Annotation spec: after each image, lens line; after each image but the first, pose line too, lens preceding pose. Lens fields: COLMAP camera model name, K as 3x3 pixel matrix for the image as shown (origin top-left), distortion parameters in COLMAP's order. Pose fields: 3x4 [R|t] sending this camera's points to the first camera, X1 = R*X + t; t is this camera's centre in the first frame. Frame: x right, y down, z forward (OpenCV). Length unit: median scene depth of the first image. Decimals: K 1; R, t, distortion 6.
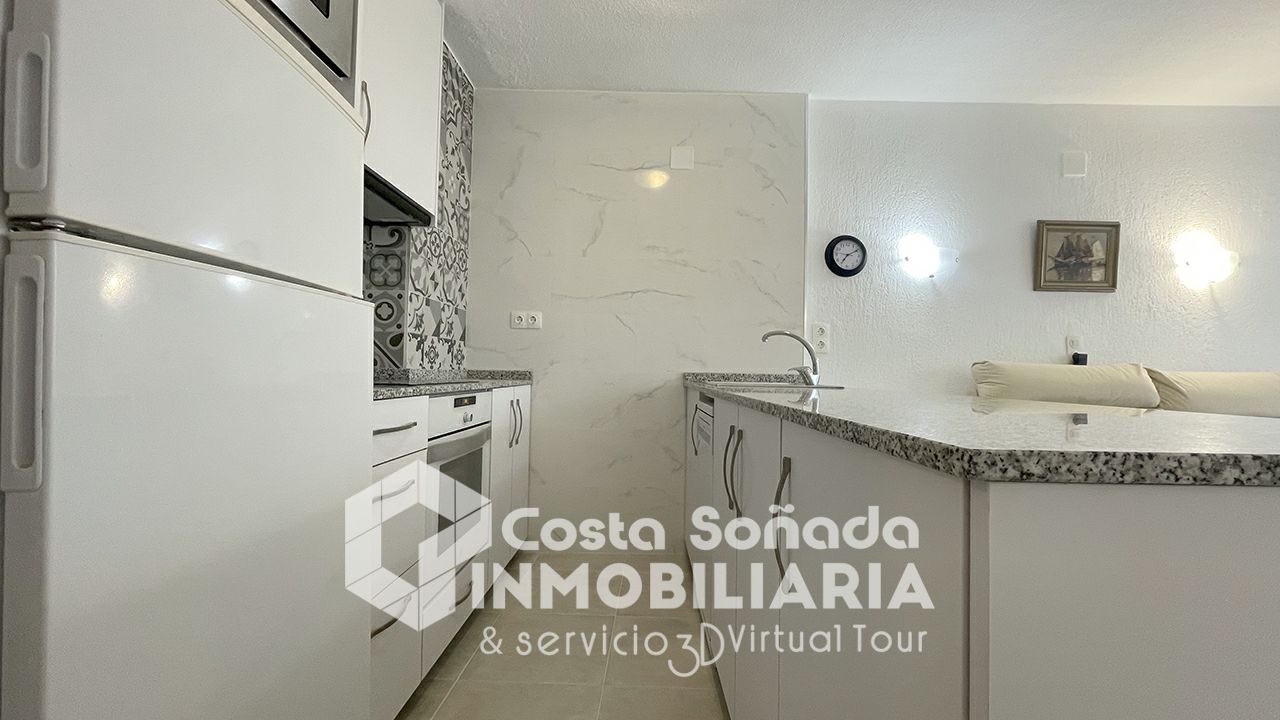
lens RADIAL K [[532.5, 0, 638.3], [0, 532.5, 357.0], [0, 0, 1]] dist [-0.000821, 0.000063]
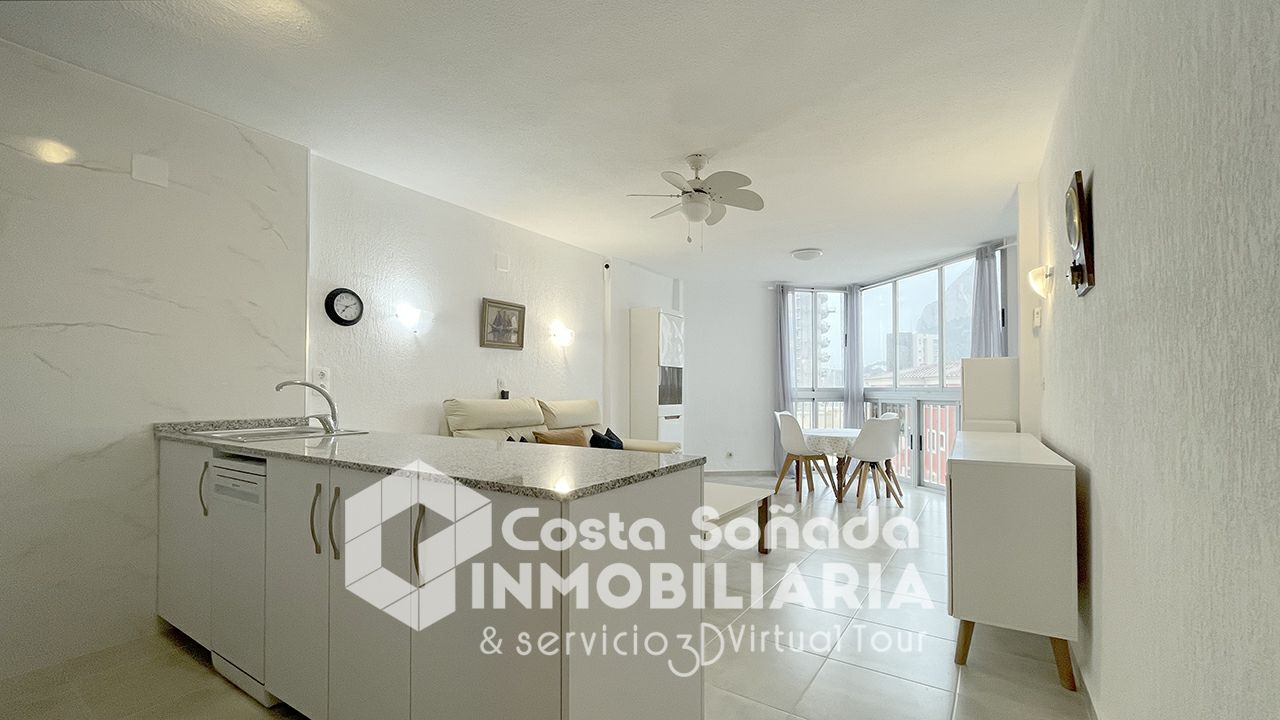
lens RADIAL K [[524.5, 0, 638.8], [0, 524.5, 381.0], [0, 0, 1]] dist [0.002328, 0.000038]
pose [[0.542937, -0.006958, 0.839744, -0.201743], [-0.012235, 0.999794, 0.016194, -0.062157], [-0.839684, -0.019066, 0.542740, -0.113417]]
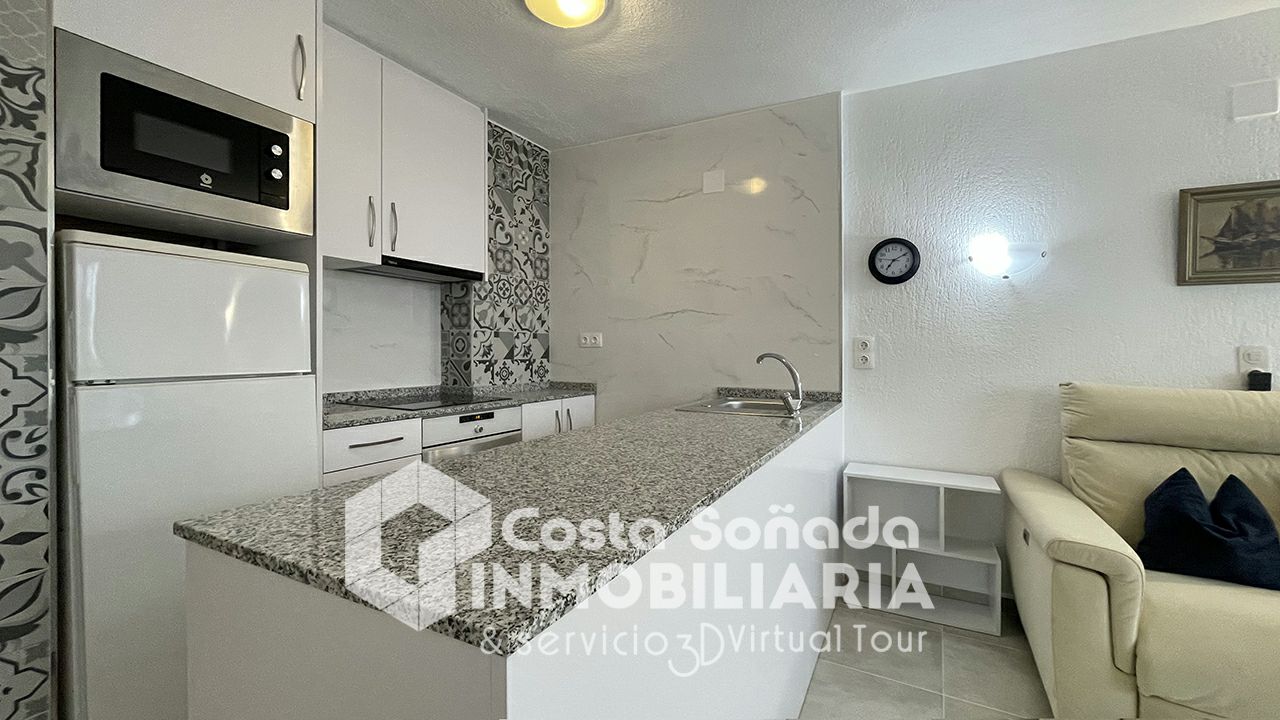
lens RADIAL K [[527.4, 0, 629.5], [0, 527.4, 353.3], [0, 0, 1]] dist [-0.000706, -0.000130]
pose [[0.884450, -0.008969, -0.466548, 0.418108], [0.022759, 0.999454, 0.023932, -0.066734], [0.466079, -0.031785, 0.884172, -0.001177]]
